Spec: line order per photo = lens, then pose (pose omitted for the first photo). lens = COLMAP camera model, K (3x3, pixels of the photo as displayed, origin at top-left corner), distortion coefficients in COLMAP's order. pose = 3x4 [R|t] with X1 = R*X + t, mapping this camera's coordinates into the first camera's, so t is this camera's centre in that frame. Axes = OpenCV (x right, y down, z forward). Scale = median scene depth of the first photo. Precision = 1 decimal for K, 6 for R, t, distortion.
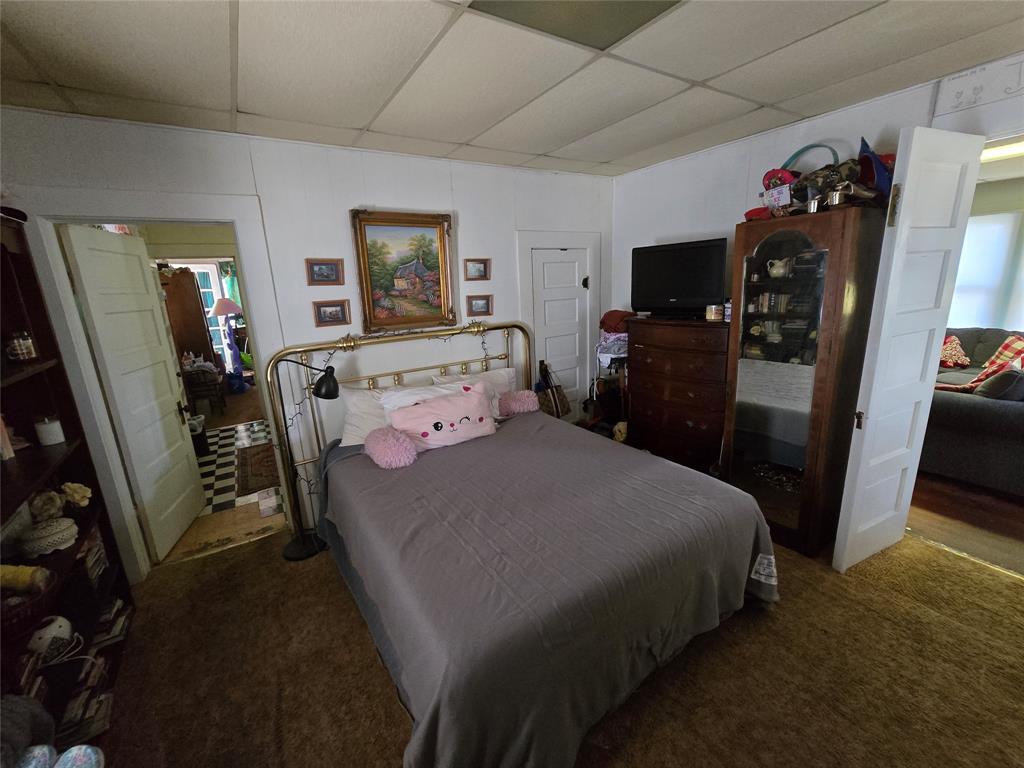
lens RADIAL K [[421.4, 0, 505.5], [0, 421.4, 385.0], [0, 0, 1]] dist [-0.009059, 0.000304]
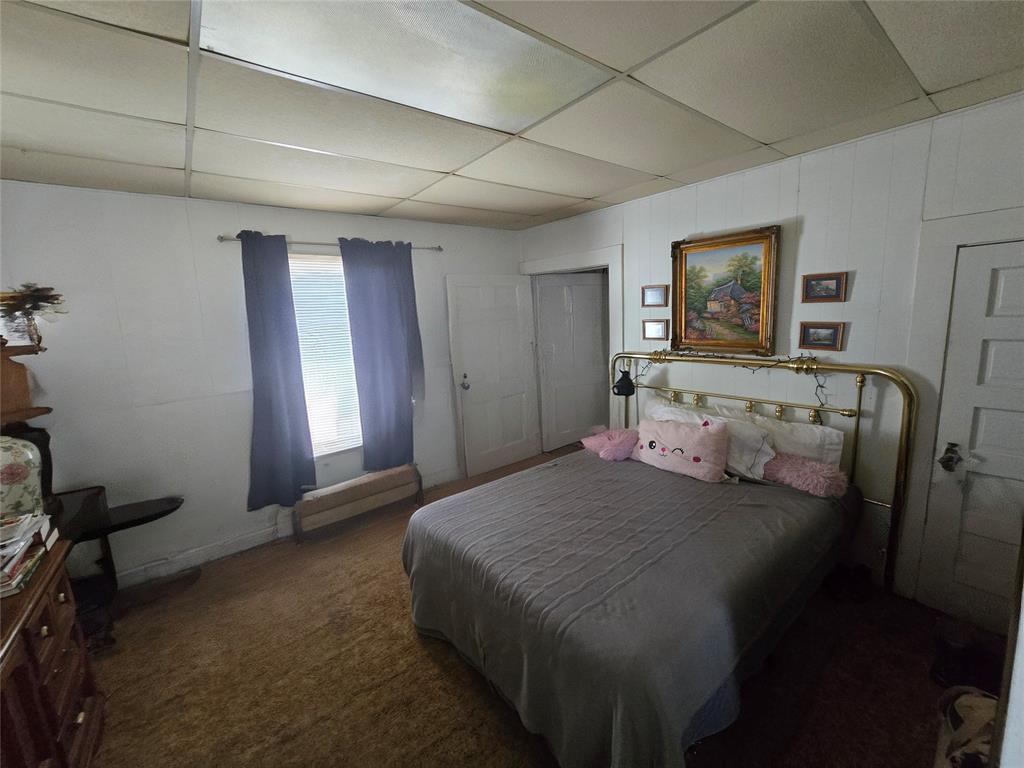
lens RADIAL K [[421.4, 0, 504.0], [0, 421.4, 378.5], [0, 0, 1]] dist [-0.009059, 0.000304]
pose [[0.099987, 0.190552, -0.976572, 0.684671], [-0.208060, 0.963796, 0.166757, -0.136410], [0.972992, 0.186512, 0.136014, 0.411177]]
